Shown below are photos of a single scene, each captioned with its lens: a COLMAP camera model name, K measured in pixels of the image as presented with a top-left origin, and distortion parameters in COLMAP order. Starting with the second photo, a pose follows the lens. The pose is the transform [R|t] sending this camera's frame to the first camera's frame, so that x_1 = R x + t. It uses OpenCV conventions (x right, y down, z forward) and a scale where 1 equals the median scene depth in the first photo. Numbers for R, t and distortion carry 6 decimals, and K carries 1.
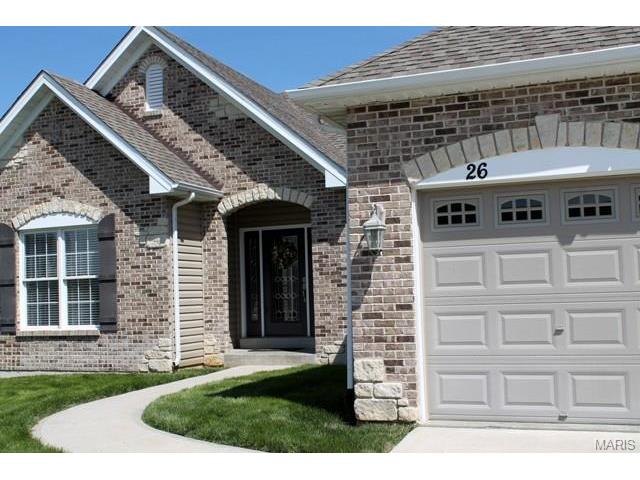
lens RADIAL K [[774.4, 0, 316.4], [0, 774.4, 239.1], [0, 0, 1]] dist [-0.092912, 0.000000]
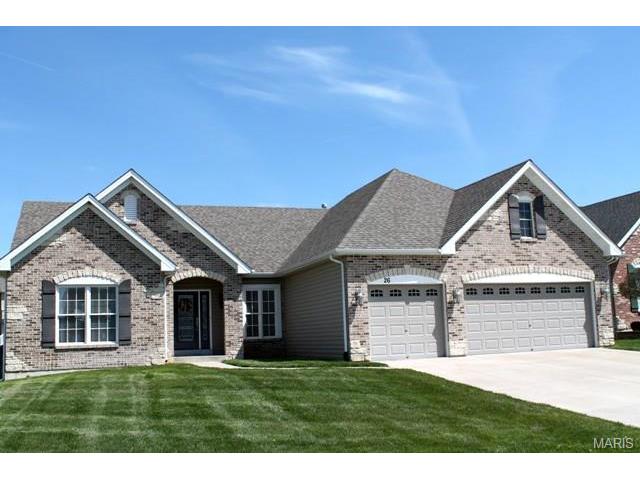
lens RADIAL K [[677.2, 0, 320.0], [0, 677.2, 240.8], [0, 0, 1]] dist [-0.114261, 0.000000]
pose [[0.759377, 0.092818, 0.643996, -0.955036], [-0.033827, 0.994066, -0.103384, 0.025070], [-0.649771, 0.056723, 0.758011, -0.496140]]
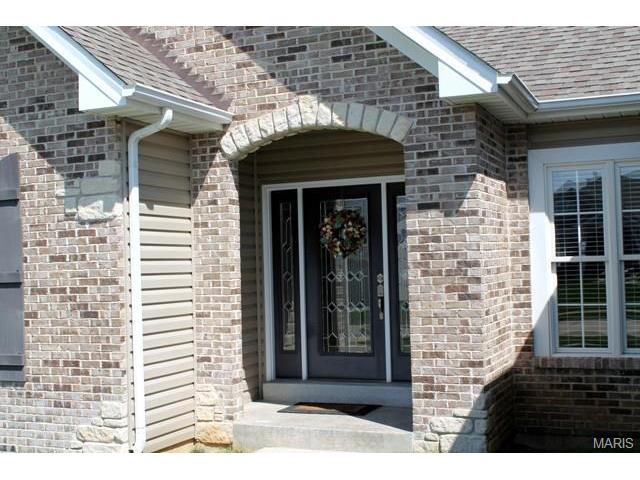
lens RADIAL K [[842.5, 0, 322.9], [0, 842.5, 241.2], [0, 0, 1]] dist [-0.066959, 0.000000]
pose [[0.999631, 0.003297, -0.026952, -0.044879], [-0.002203, 0.999177, 0.040503, 0.002205], [0.027064, -0.040429, 0.998816, 0.450690]]
